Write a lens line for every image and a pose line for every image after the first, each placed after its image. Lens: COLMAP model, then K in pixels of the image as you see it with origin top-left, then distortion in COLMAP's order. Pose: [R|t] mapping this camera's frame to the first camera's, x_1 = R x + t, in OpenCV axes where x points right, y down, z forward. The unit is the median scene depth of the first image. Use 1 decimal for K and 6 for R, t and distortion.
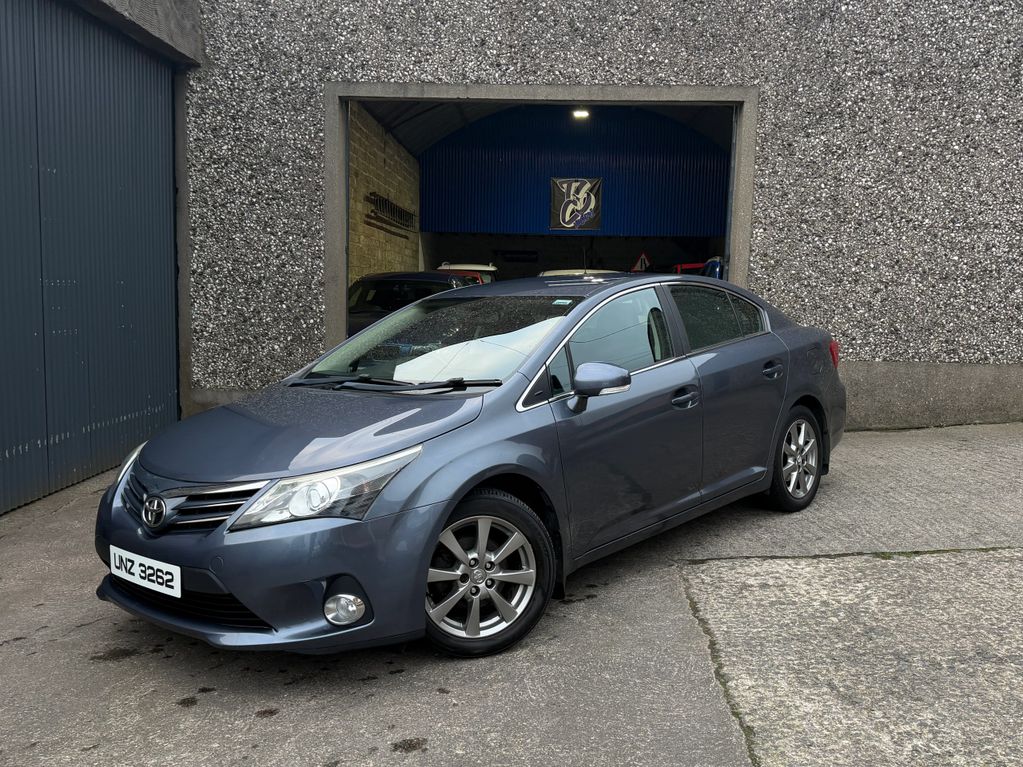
lens RADIAL K [[955.6, 0, 510.1], [0, 955.6, 389.1], [0, 0, 1]] dist [0.096689, -0.174789]
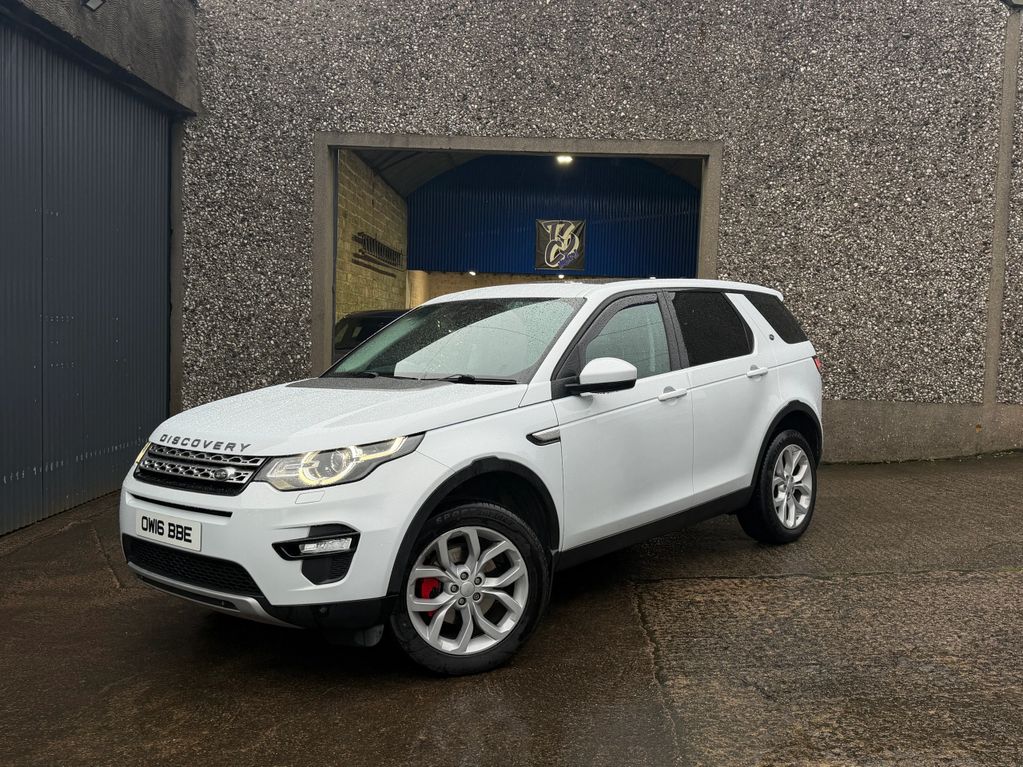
lens RADIAL K [[954.7, 0, 511.5], [0, 954.7, 383.5], [0, 0, 1]] dist [0.150907, -0.309540]
pose [[0.999857, 0.008240, 0.014743, 0.010275], [-0.007569, 0.998958, -0.045000, 0.003799], [-0.015098, 0.044882, 0.998878, -0.050462]]
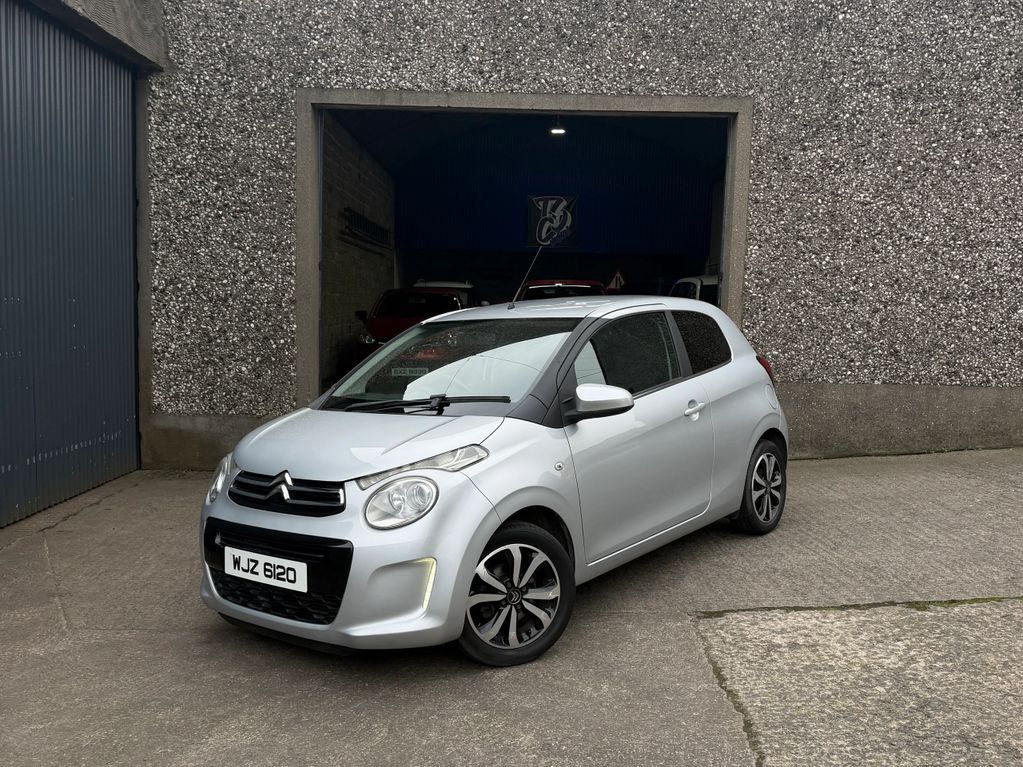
lens RADIAL K [[947.1, 0, 514.8], [0, 947.1, 391.2], [0, 0, 1]] dist [0.097462, -0.181227]
pose [[0.999450, -0.000719, 0.033147, -0.010311], [0.001216, 0.999887, -0.014988, -0.008074], [-0.033132, 0.015020, 0.999338, 0.063817]]
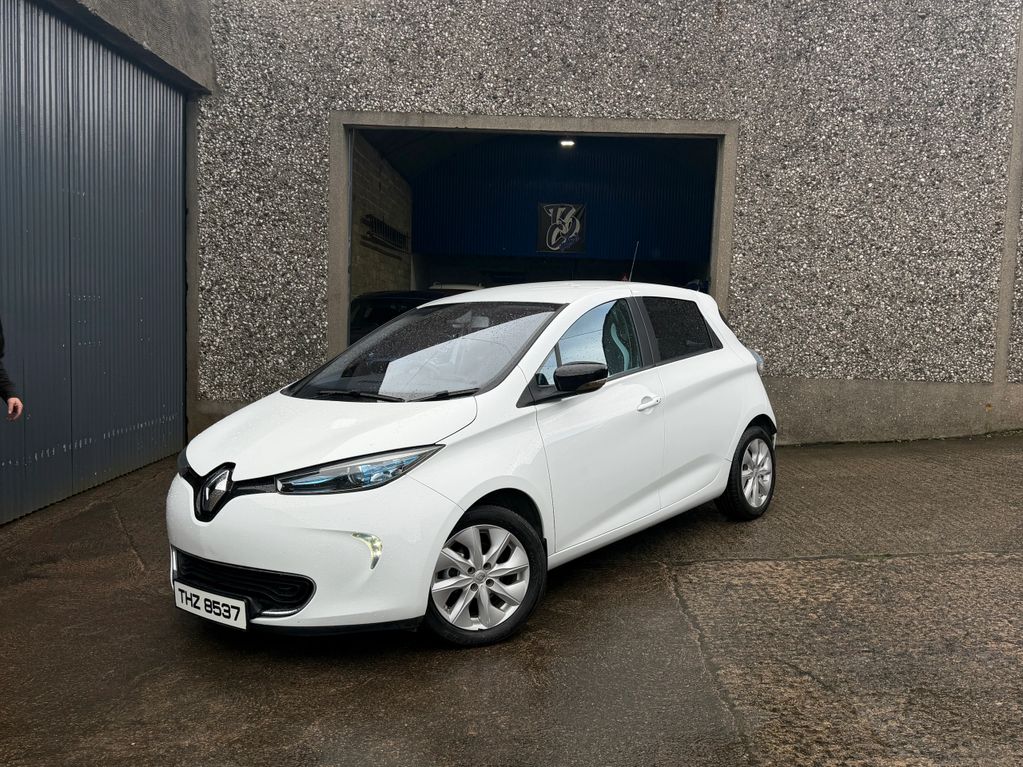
lens RADIAL K [[921.5, 0, 516.6], [0, 921.5, 385.8], [0, 0, 1]] dist [0.122673, -0.239698]
pose [[0.999693, 0.007769, 0.023511, -0.009967], [-0.007275, 0.999752, -0.021037, 0.002795], [-0.023669, 0.020859, 0.999502, -0.017773]]
